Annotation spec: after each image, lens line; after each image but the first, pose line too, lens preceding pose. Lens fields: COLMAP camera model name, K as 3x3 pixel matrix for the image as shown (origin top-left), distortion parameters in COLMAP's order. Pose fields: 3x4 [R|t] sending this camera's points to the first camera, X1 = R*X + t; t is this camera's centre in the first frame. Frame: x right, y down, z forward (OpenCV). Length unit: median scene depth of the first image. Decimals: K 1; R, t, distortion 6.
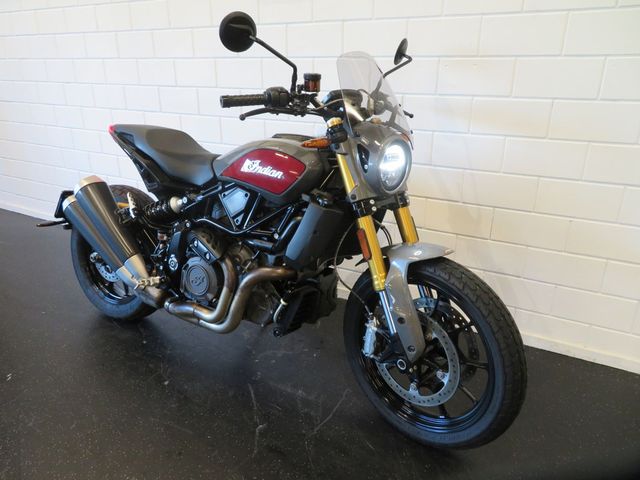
lens RADIAL K [[455.7, 0, 320.0], [0, 455.7, 240.0], [0, 0, 1]] dist [0.000965, -0.000210]
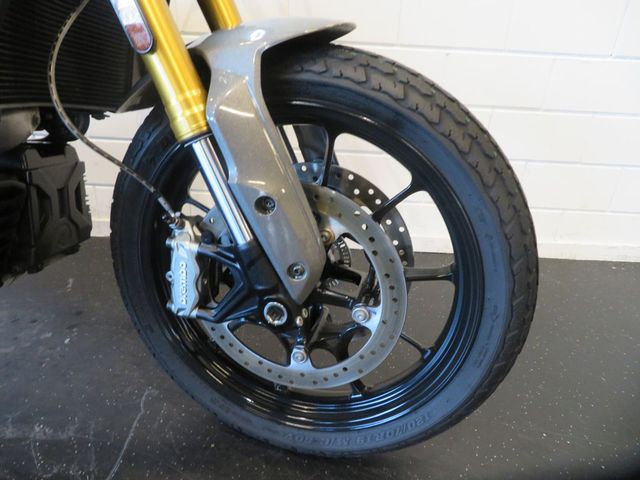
lens RADIAL K [[455.7, 0, 320.0], [0, 455.7, 240.0], [0, 0, 1]] dist [0.000965, -0.000210]
pose [[0.878386, -0.168220, 0.447371, 0.038803], [0.121470, 0.983853, 0.131448, 0.151897], [-0.462259, -0.061120, 0.884636, 0.594903]]
